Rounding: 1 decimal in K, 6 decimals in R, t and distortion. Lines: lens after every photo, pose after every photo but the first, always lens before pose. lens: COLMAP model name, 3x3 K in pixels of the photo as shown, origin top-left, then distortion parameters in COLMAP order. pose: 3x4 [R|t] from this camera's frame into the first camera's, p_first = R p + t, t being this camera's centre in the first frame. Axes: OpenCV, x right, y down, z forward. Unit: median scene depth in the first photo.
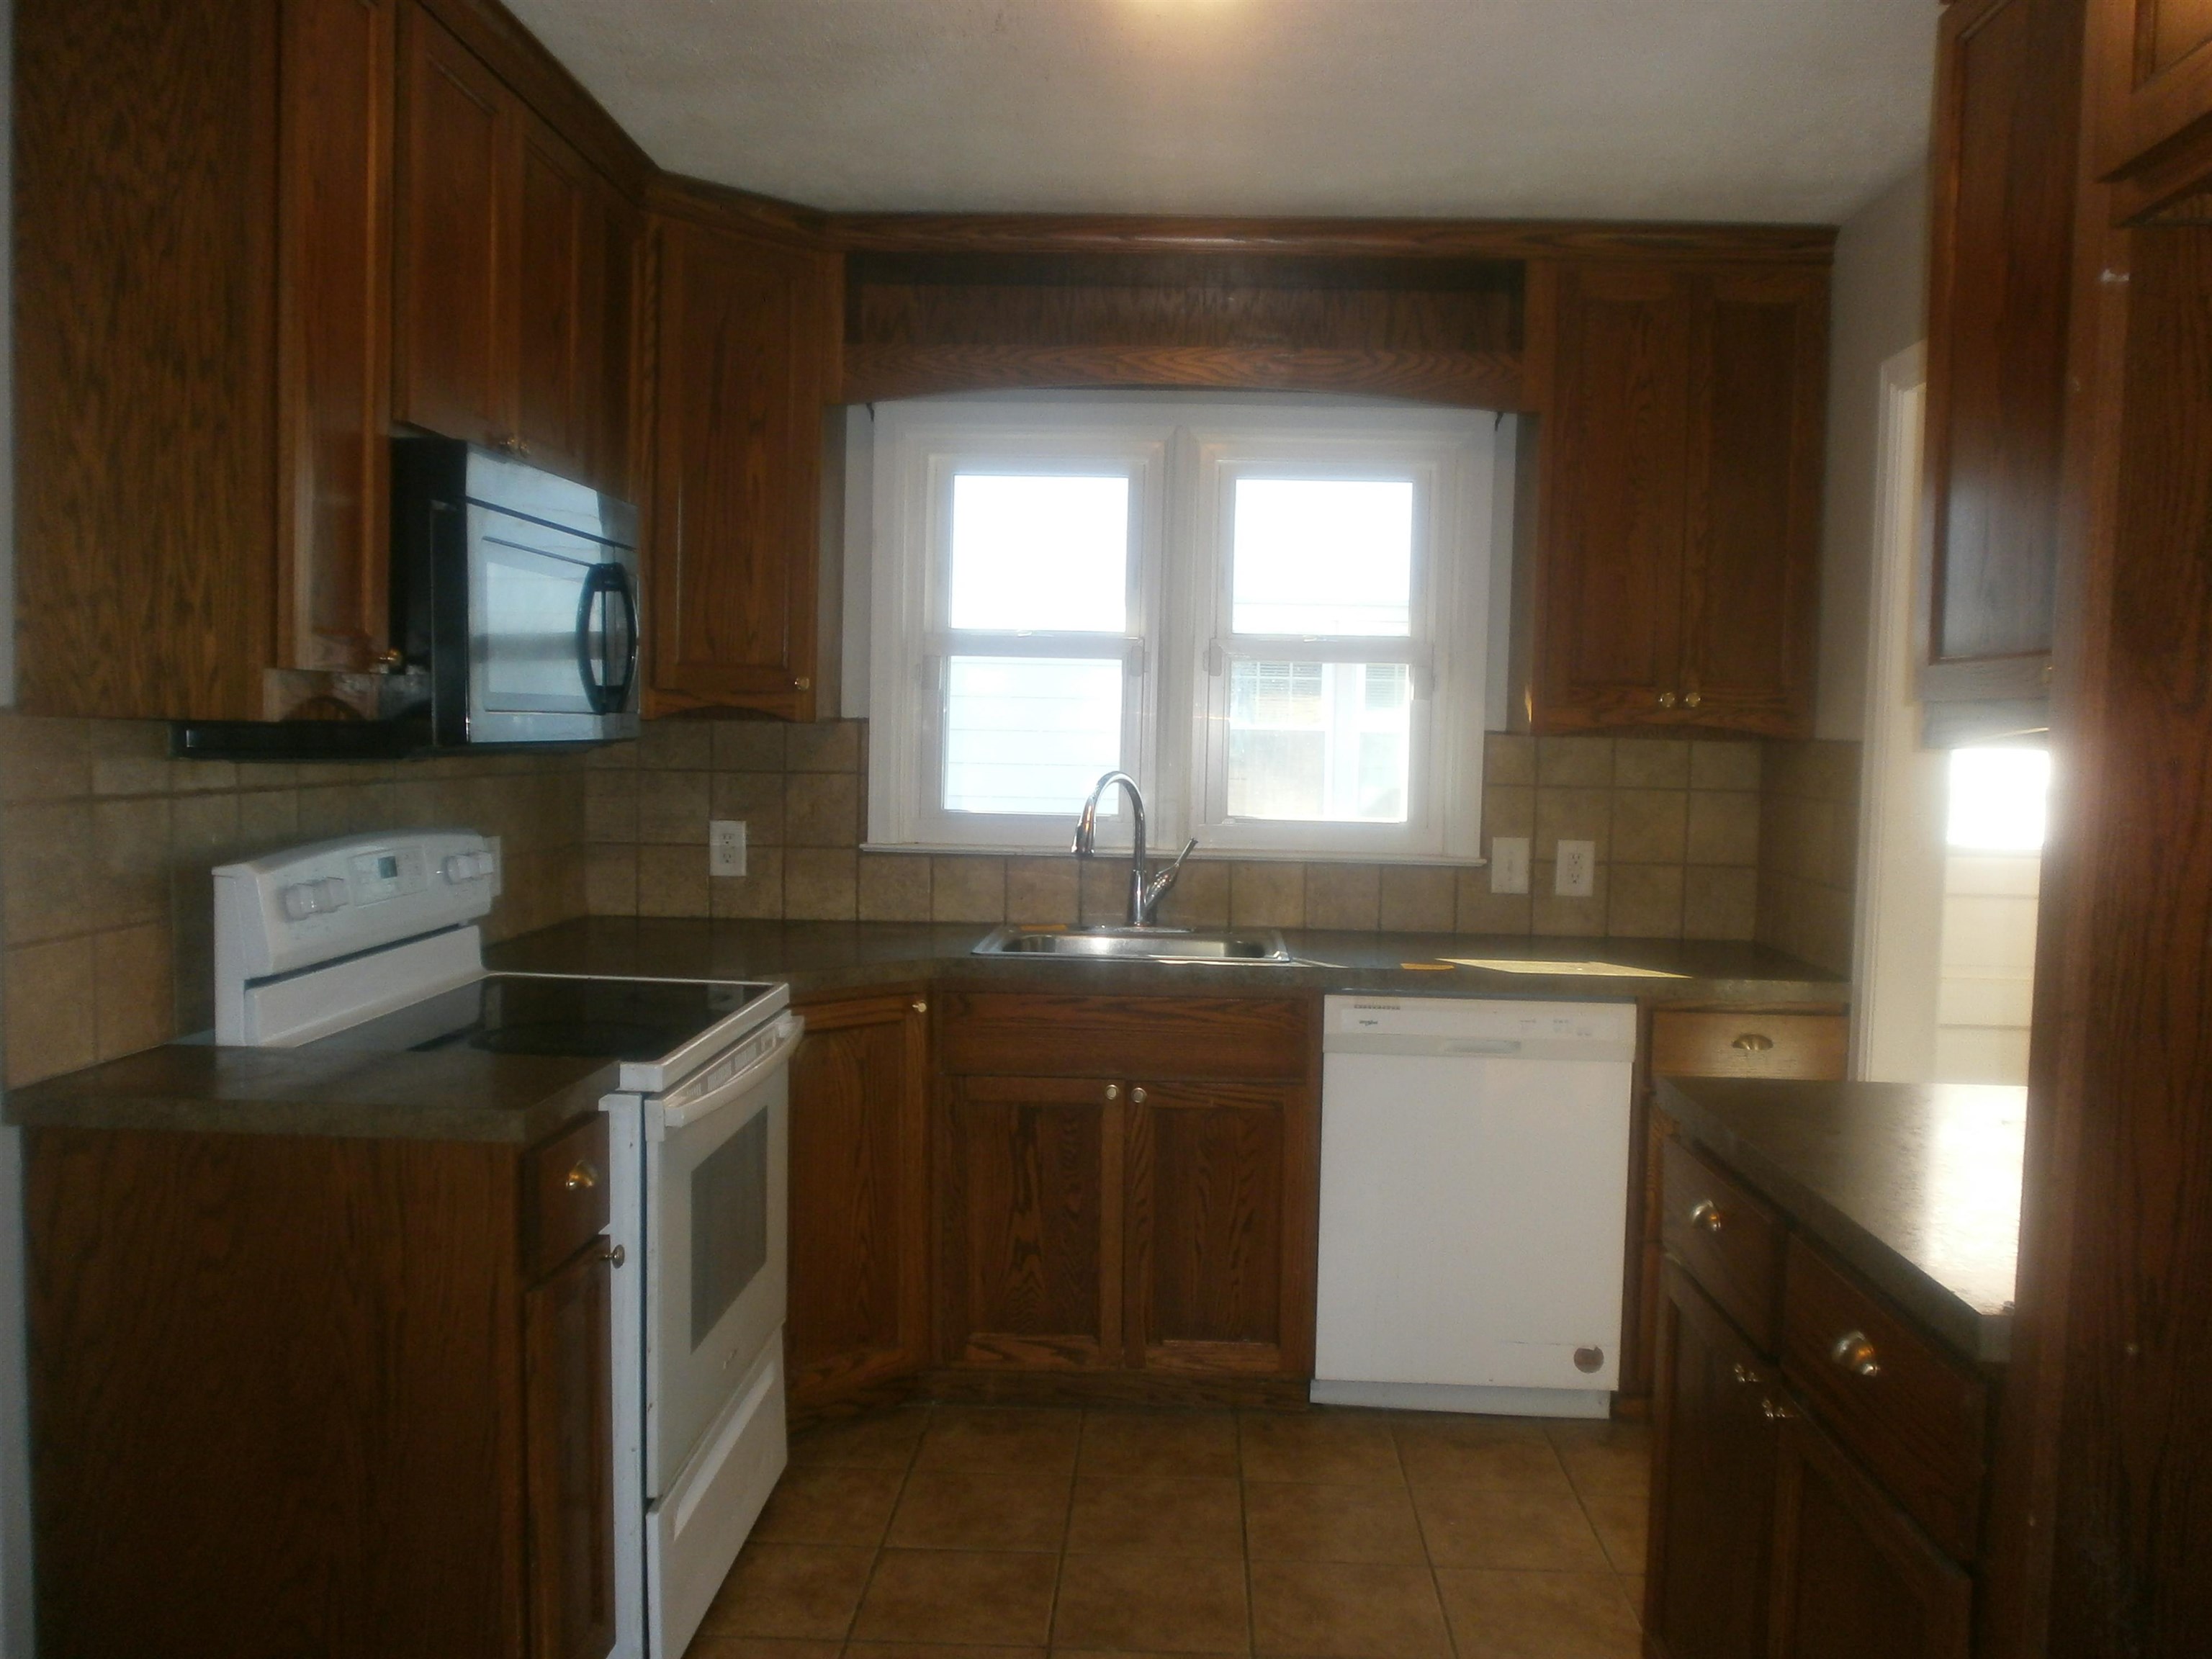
lens RADIAL K [[1764.8, 0, 1106.0], [0, 1764.8, 829.5], [0, 0, 1]] dist [-0.035043, 0.001276]
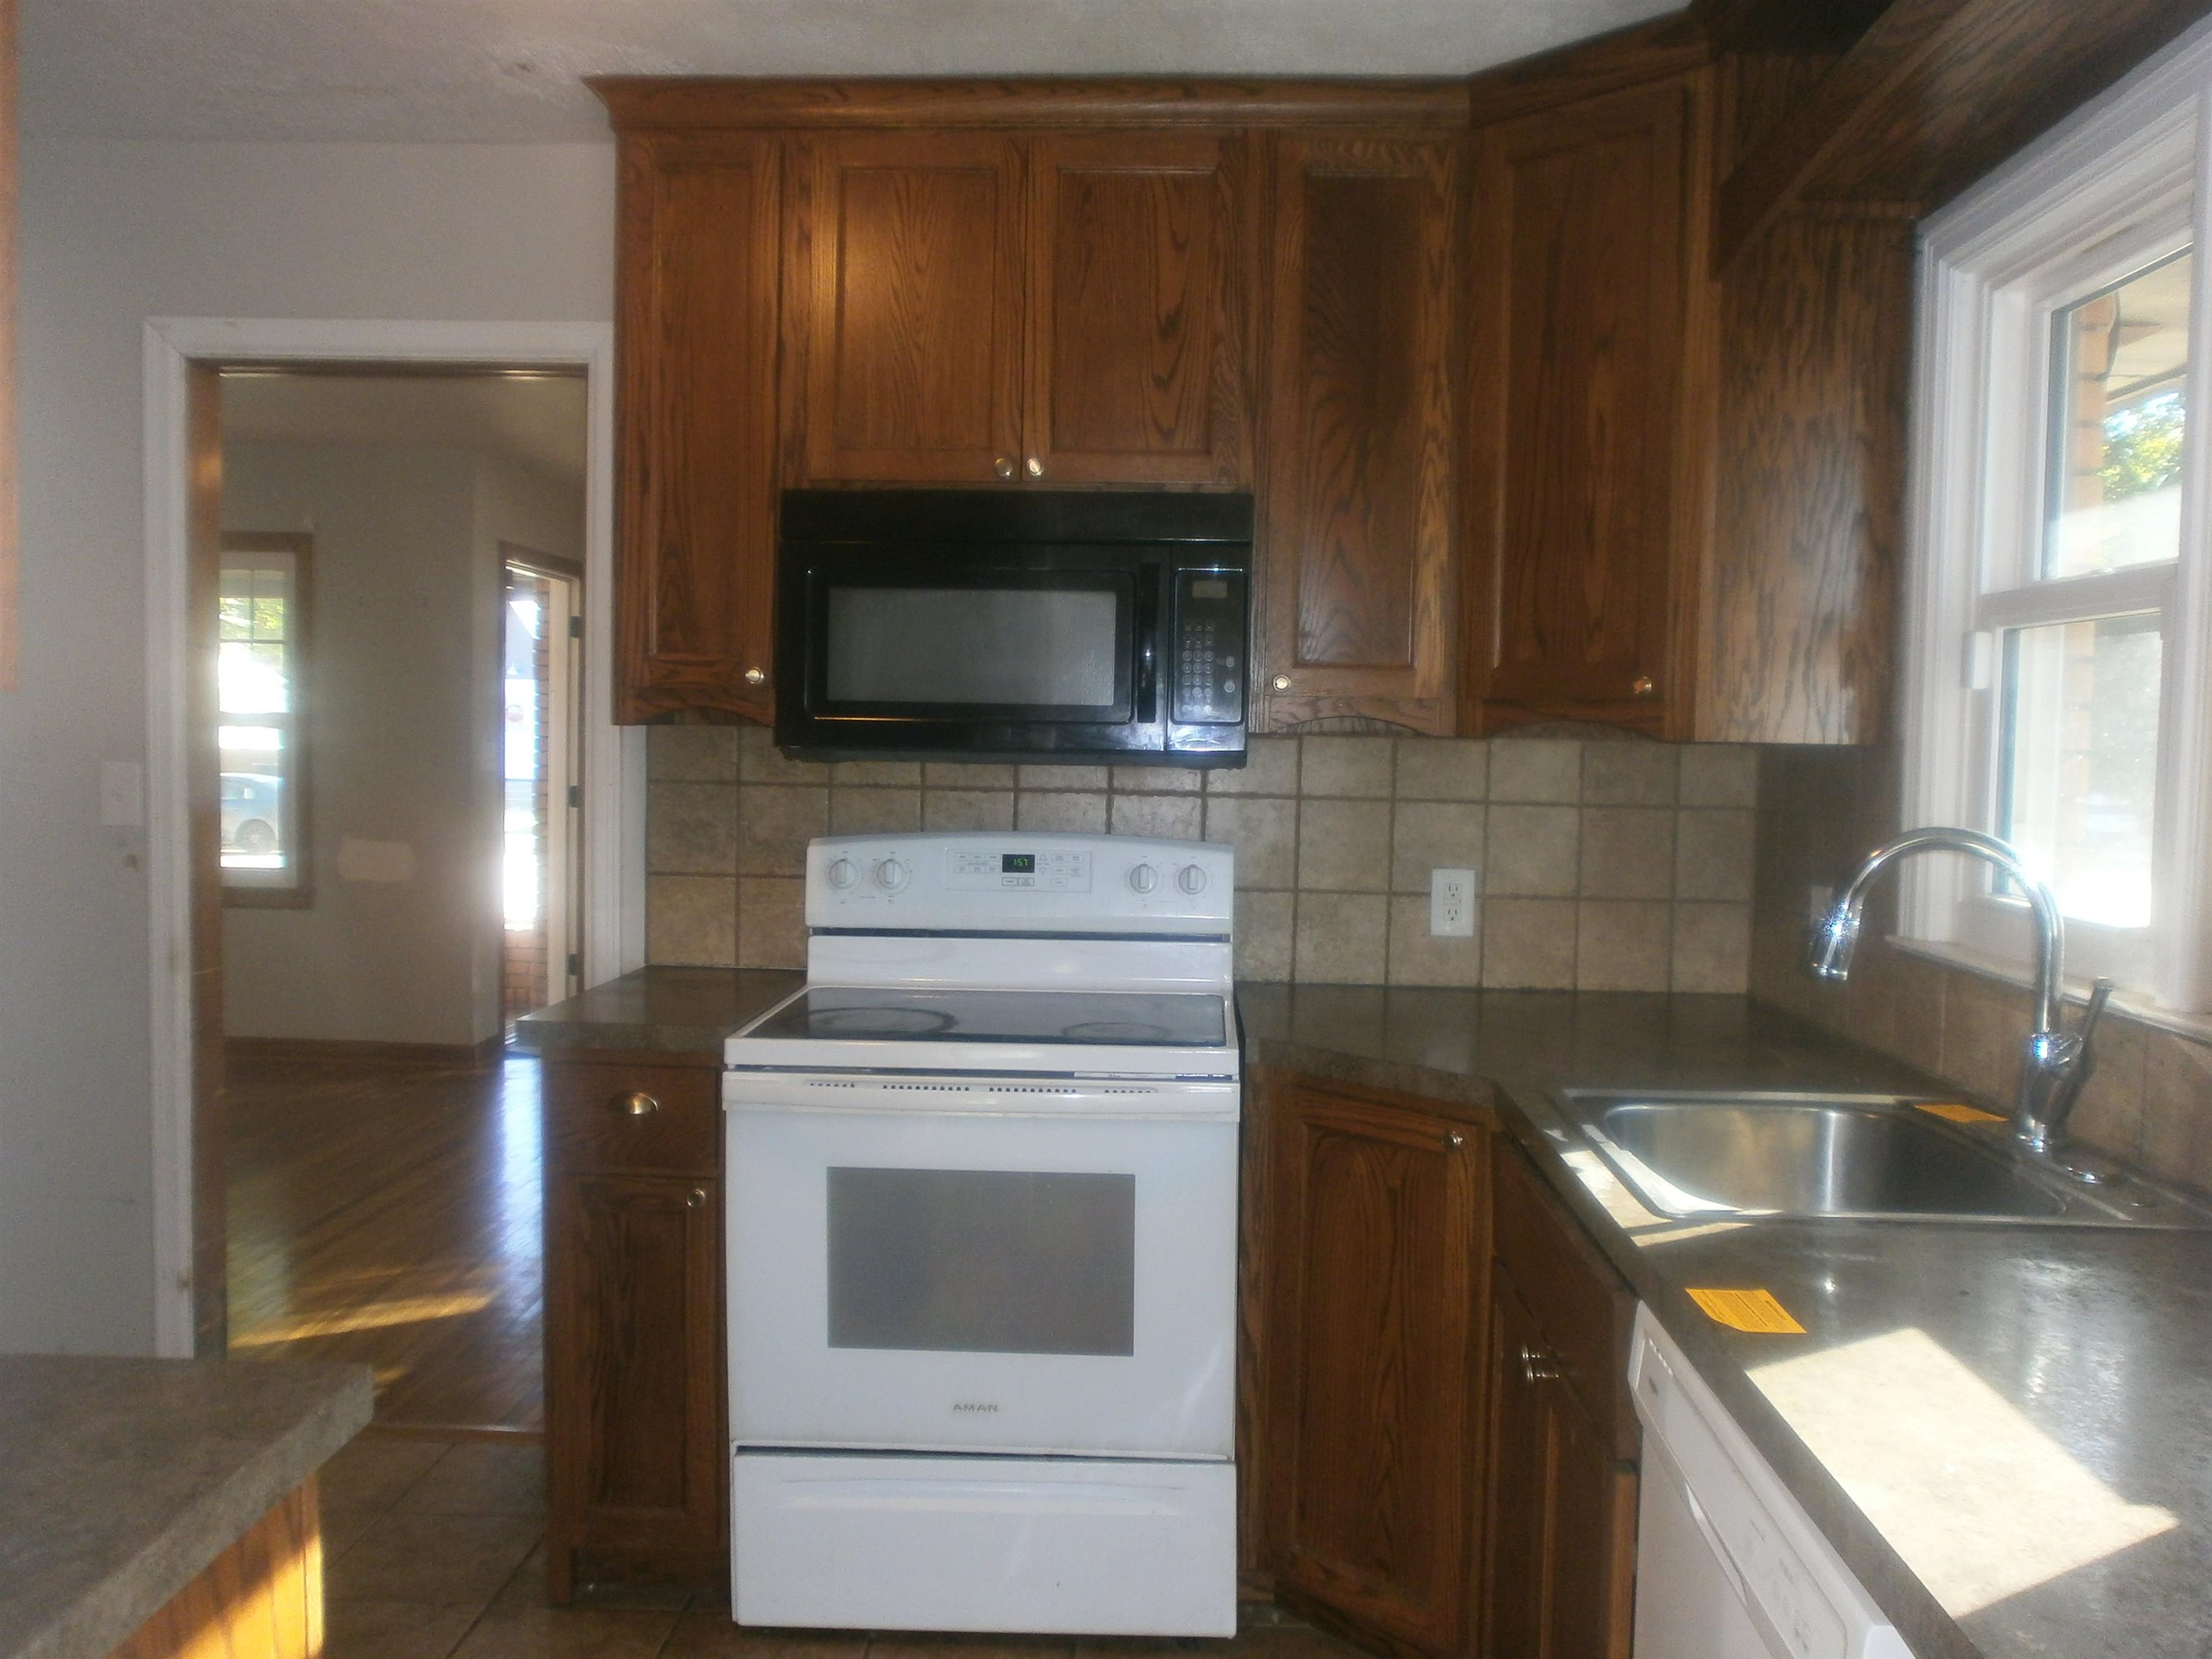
lens RADIAL K [[1764.8, 0, 1106.0], [0, 1764.8, 829.5], [0, 0, 1]] dist [-0.035043, 0.001276]
pose [[0.033158, 0.034239, -0.998863, 0.548622], [-0.080751, 0.996237, 0.031469, -0.031216], [0.996183, 0.079616, 0.035798, 0.785935]]
